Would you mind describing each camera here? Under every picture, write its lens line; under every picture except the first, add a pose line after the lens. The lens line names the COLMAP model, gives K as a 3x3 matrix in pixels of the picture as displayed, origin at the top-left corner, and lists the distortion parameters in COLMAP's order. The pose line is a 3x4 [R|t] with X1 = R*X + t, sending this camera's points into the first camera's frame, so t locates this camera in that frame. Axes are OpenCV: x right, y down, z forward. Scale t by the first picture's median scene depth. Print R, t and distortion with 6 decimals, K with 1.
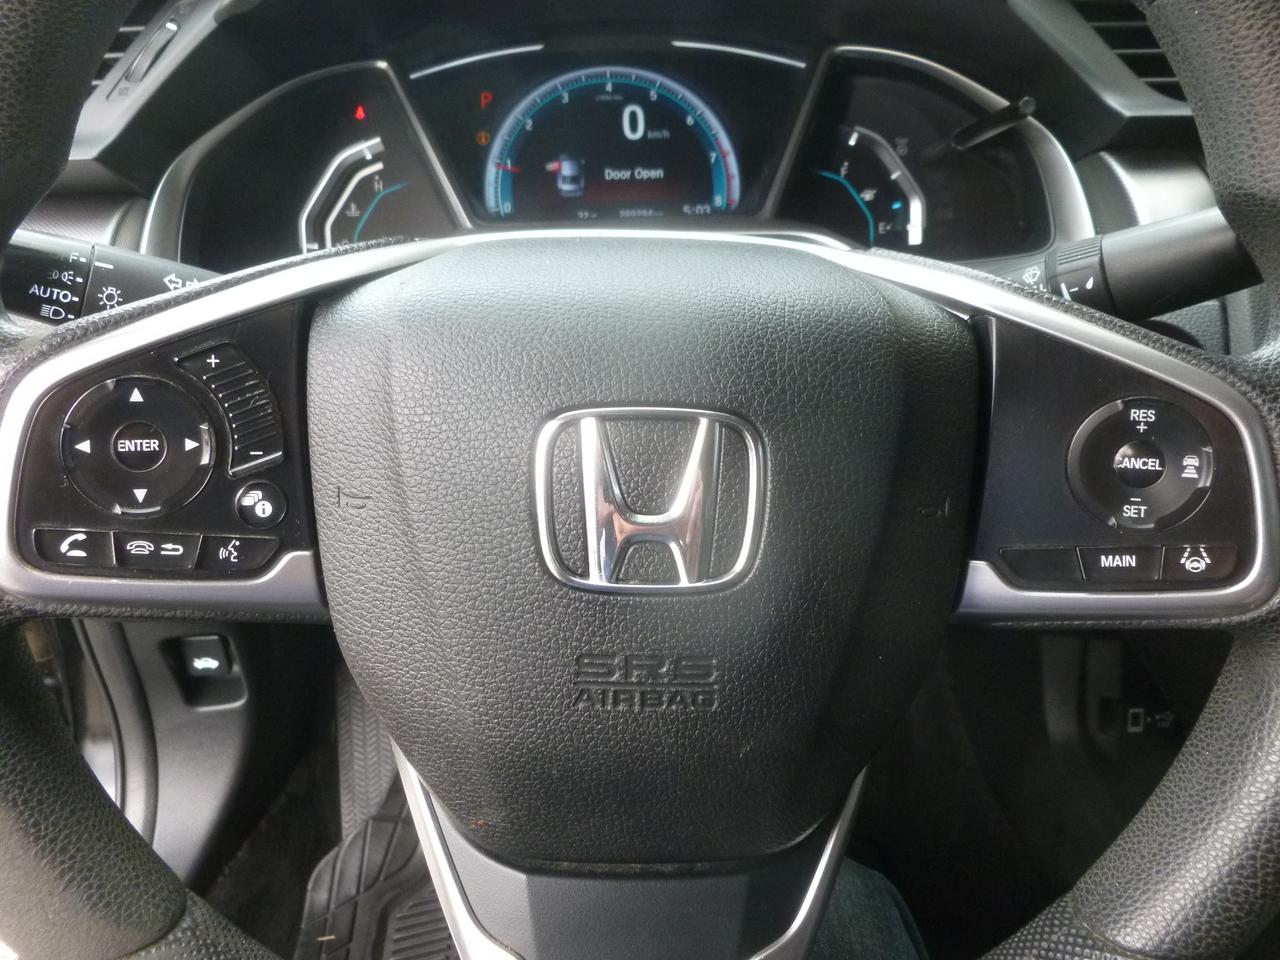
lens RADIAL K [[1074.7, 0, 640.0], [0, 1074.7, 480.0], [0, 0, 1]] dist [-0.020442, -0.011308]
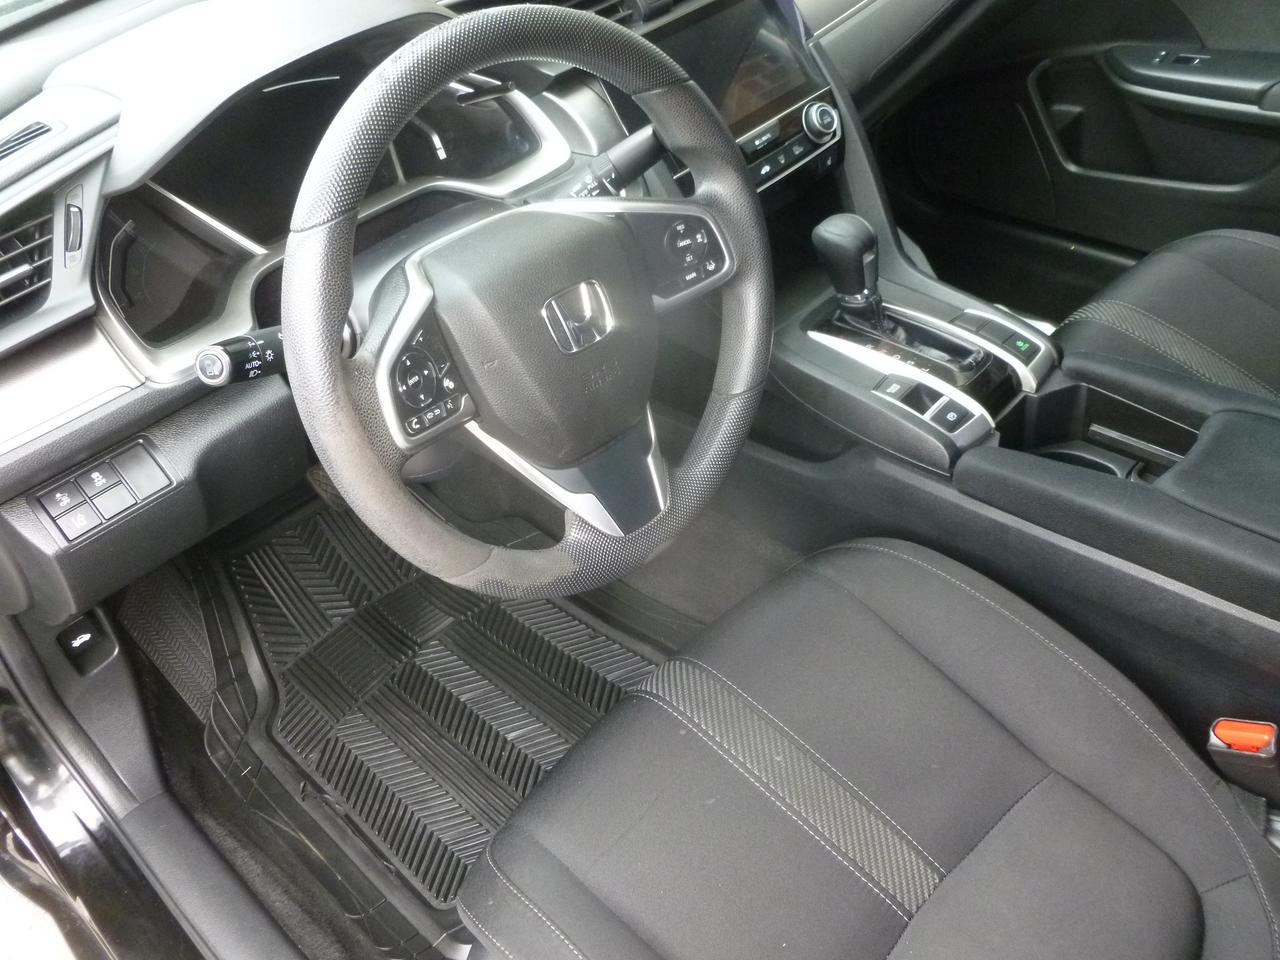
lens RADIAL K [[1074.7, 0, 640.0], [0, 1074.7, 480.0], [0, 0, 1]] dist [-0.020442, -0.011308]
pose [[0.734216, -0.480236, 0.479895, -1.379247], [0.386660, 0.876802, 0.285855, -0.339772], [-0.558051, -0.024323, 0.829450, -1.429565]]
